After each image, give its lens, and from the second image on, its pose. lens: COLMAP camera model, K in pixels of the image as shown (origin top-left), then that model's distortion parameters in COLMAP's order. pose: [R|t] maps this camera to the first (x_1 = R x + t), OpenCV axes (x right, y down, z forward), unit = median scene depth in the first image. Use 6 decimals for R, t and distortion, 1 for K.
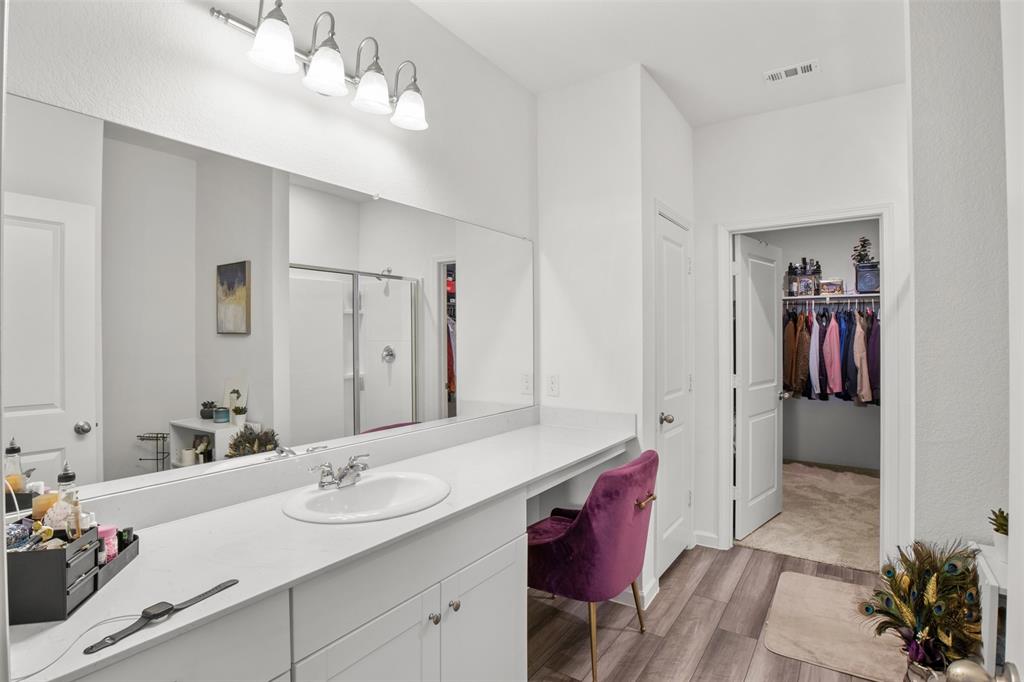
lens RADIAL K [[514.0, 0, 509.2], [0, 514.0, 340.8], [0, 0, 1]] dist [-0.024676, -0.000555]
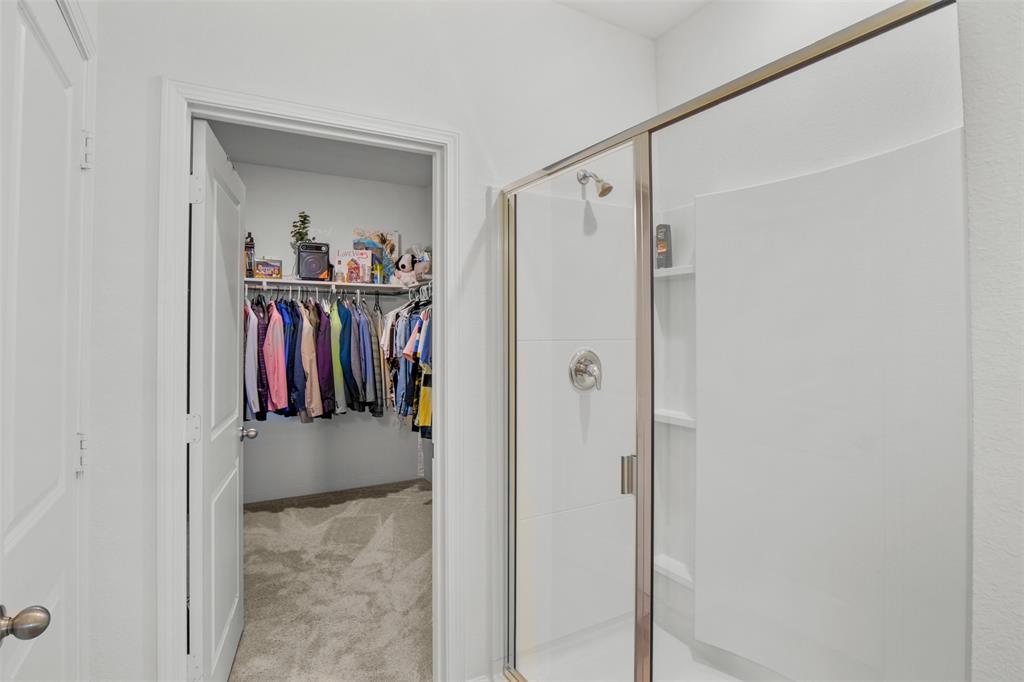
lens RADIAL K [[514.0, 0, 491.7], [0, 514.0, 320.7], [0, 0, 1]] dist [-0.024676, -0.000555]
pose [[0.438931, 0.023654, 0.898210, 0.099829], [0.005239, 0.999569, -0.028884, -0.003529], [-0.898506, 0.017384, 0.438617, 0.382370]]
